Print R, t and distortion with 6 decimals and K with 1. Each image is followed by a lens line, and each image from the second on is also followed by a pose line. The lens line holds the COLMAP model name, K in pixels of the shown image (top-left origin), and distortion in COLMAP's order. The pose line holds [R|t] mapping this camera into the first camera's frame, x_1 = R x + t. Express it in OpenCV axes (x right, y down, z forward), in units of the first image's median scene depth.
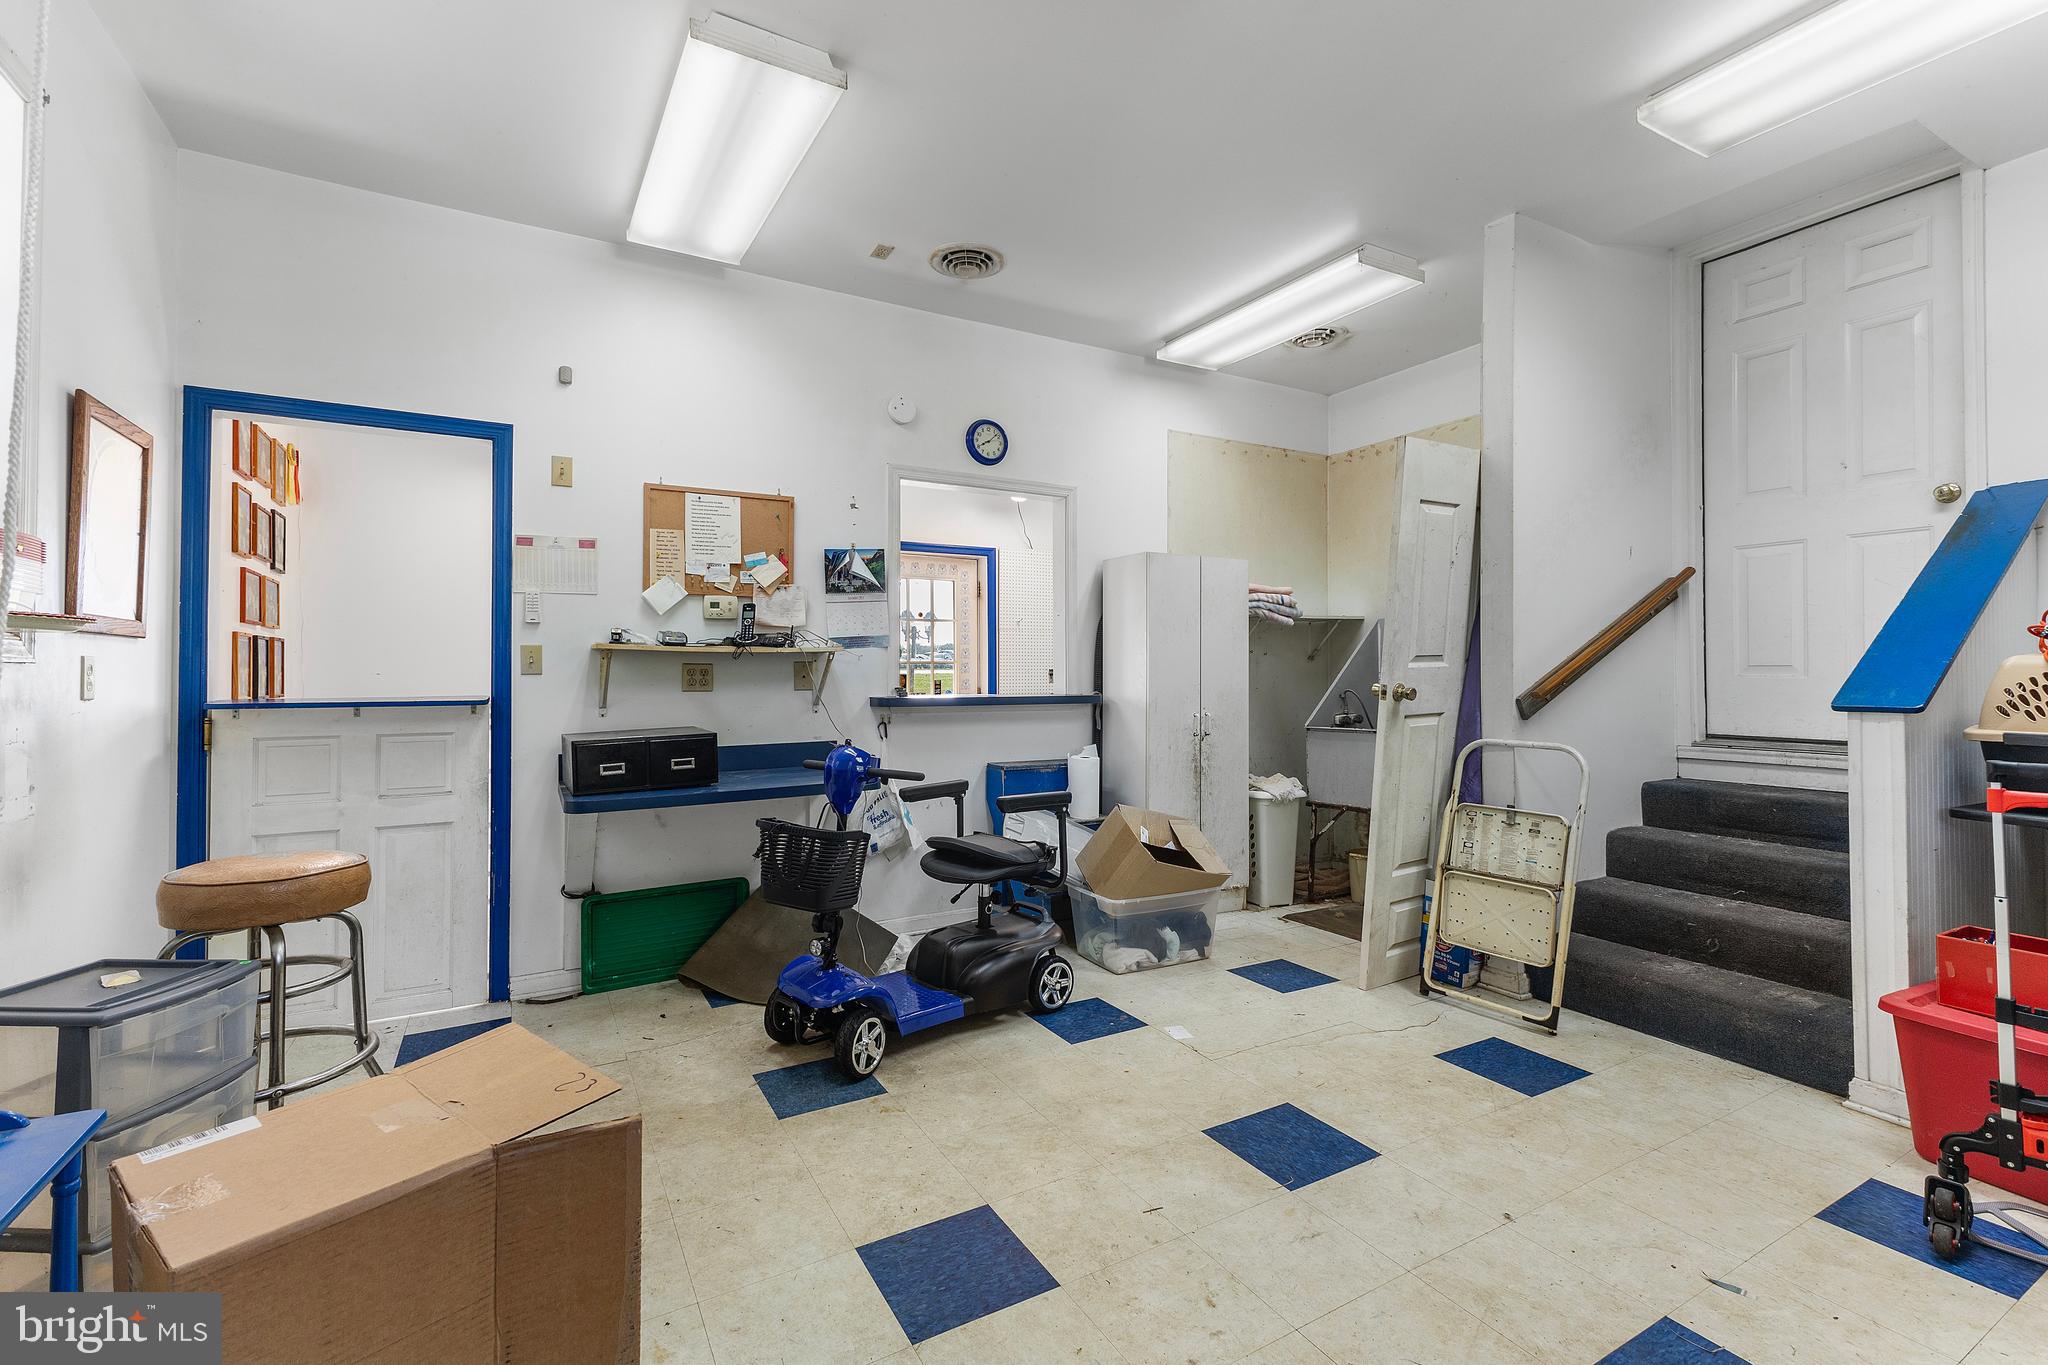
lens RADIAL K [[885.5, 0, 1028.7], [0, 885.5, 680.4], [0, 0, 1]] dist [0.000753, -0.000091]
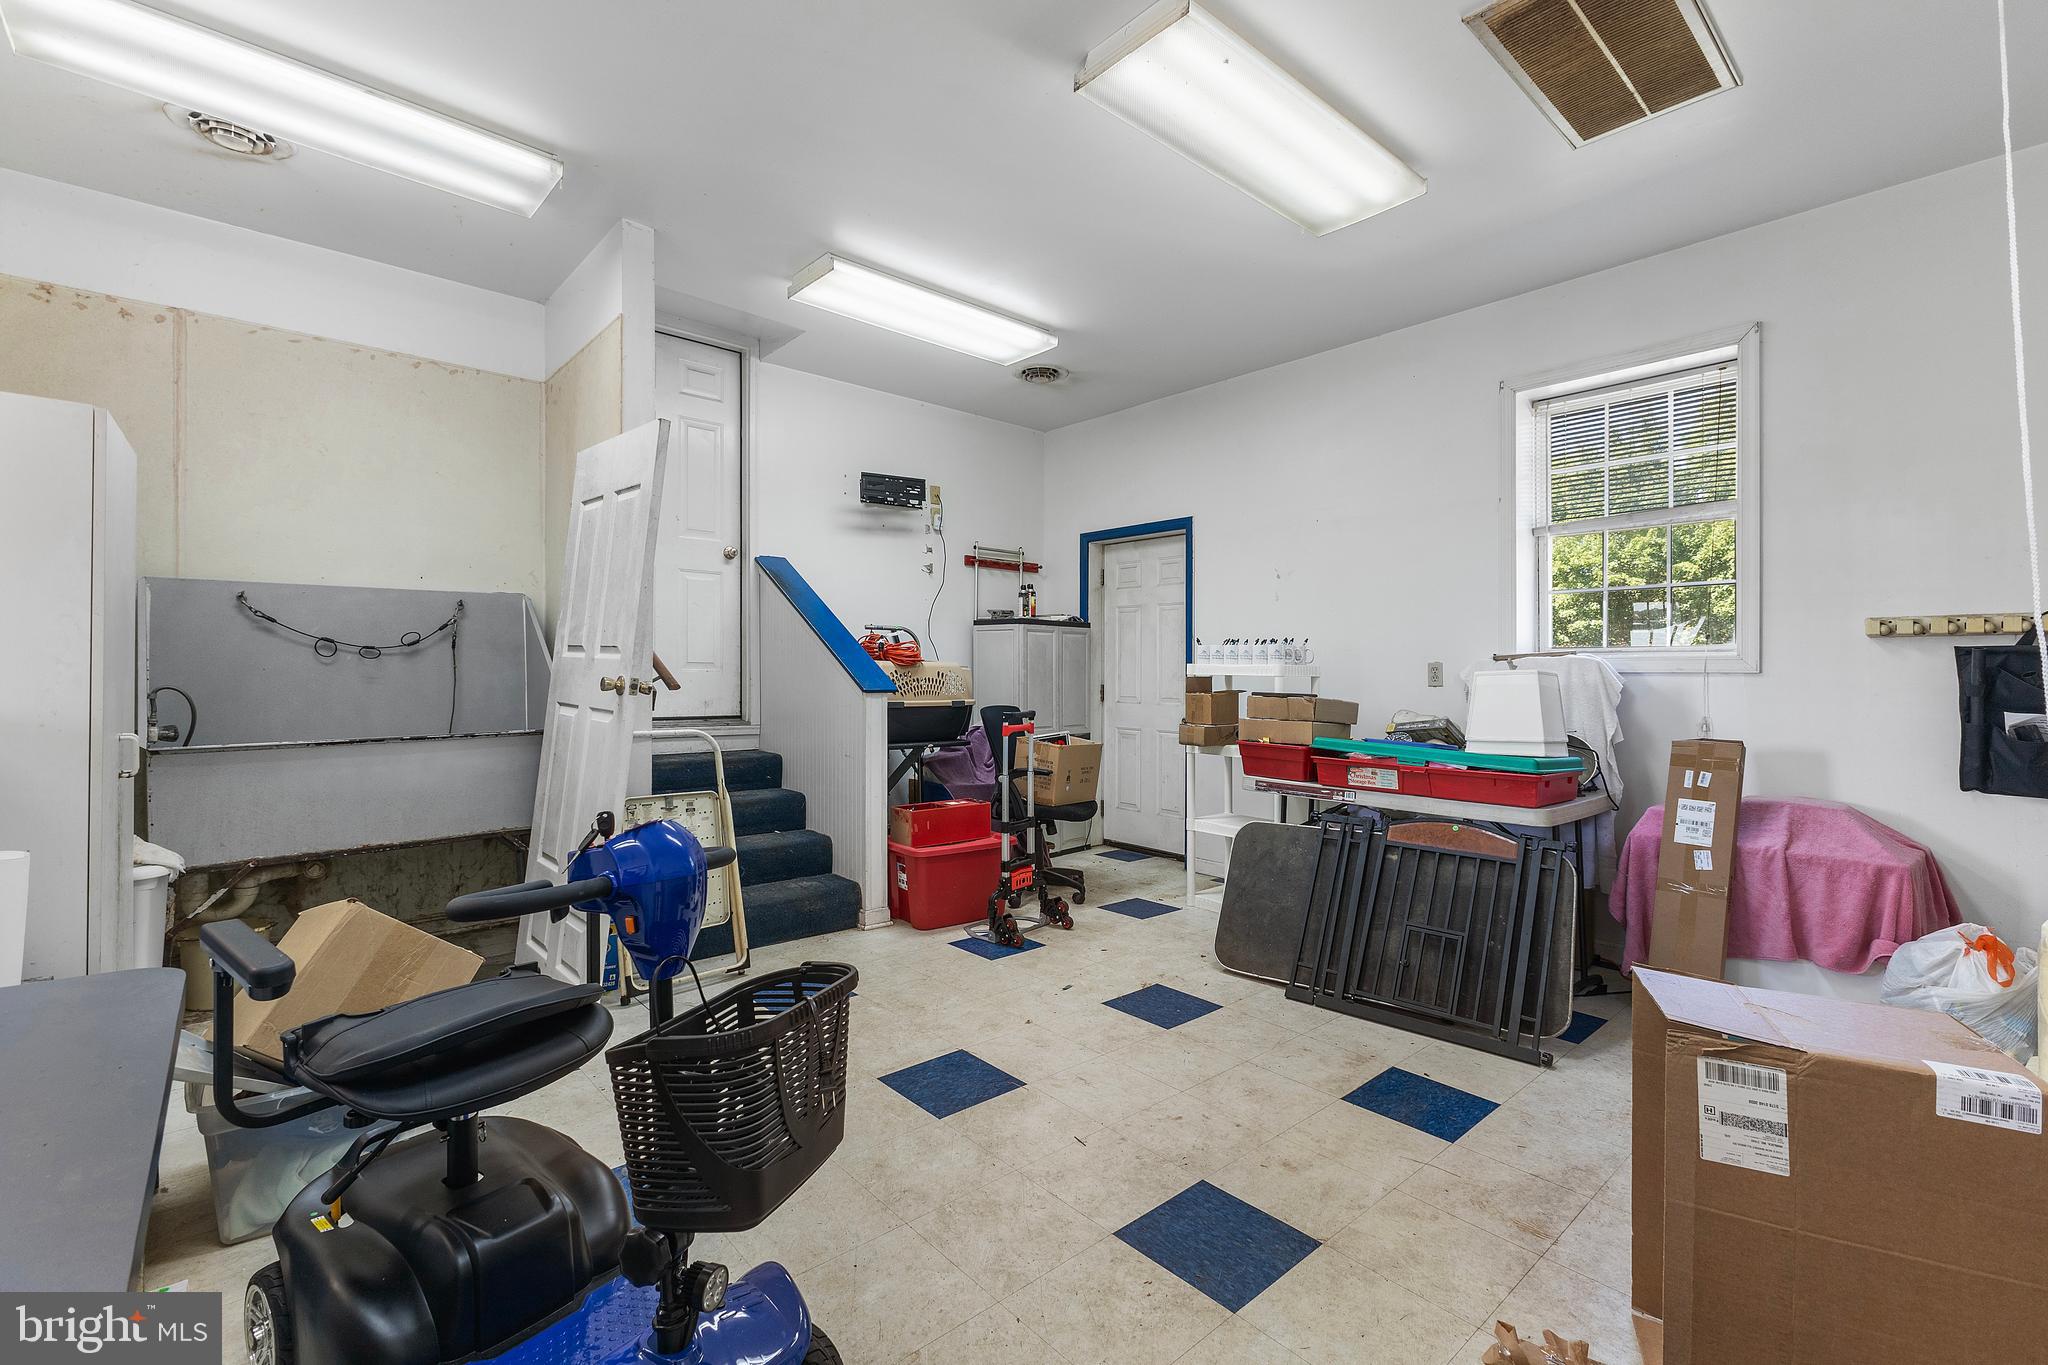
lens RADIAL K [[885.5, 0, 1032.3], [0, 885.5, 670.9], [0, 0, 1]] dist [0.000753, -0.000091]
pose [[-0.204951, 0.002073, 0.978770, -0.923597], [-0.004153, 0.999987, -0.002987, -0.002495], [-0.978763, -0.004677, -0.204940, 1.243967]]
